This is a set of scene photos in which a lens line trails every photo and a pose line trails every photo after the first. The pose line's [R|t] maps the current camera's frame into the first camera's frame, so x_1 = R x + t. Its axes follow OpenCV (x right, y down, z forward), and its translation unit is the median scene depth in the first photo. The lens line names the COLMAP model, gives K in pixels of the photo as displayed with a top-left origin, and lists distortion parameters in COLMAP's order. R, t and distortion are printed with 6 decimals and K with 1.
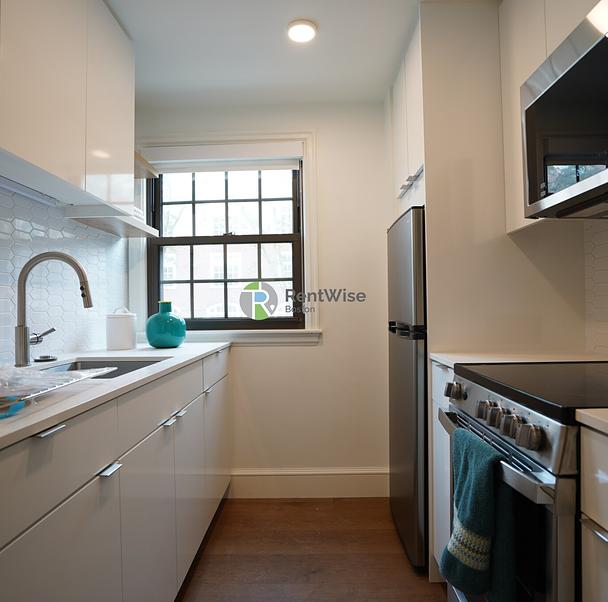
lens RADIAL K [[428.5, 0, 303.6], [0, 428.5, 305.0], [0, 0, 1]] dist [-0.078189, 0.044770]
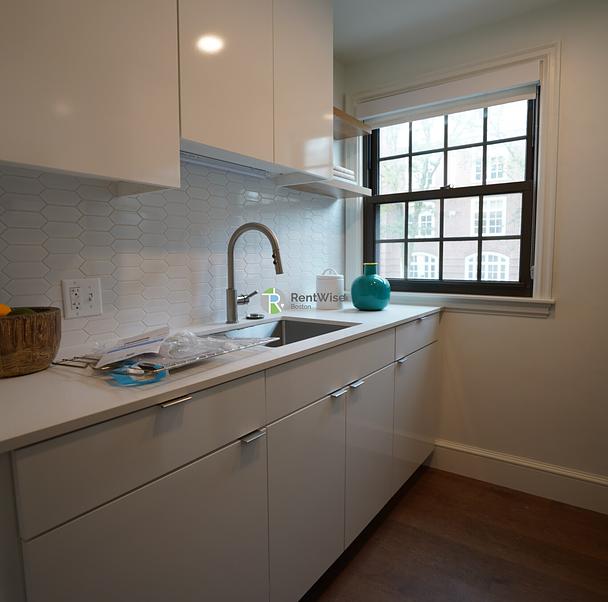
lens RADIAL K [[422.8, 0, 302.1], [0, 422.8, 304.9], [0, 0, 1]] dist [-0.074589, 0.041685]
pose [[0.825575, 0.070200, -0.559909, 0.088206], [-0.000979, 0.992408, 0.122982, -0.029479], [0.564291, -0.100983, 0.819376, 0.086284]]
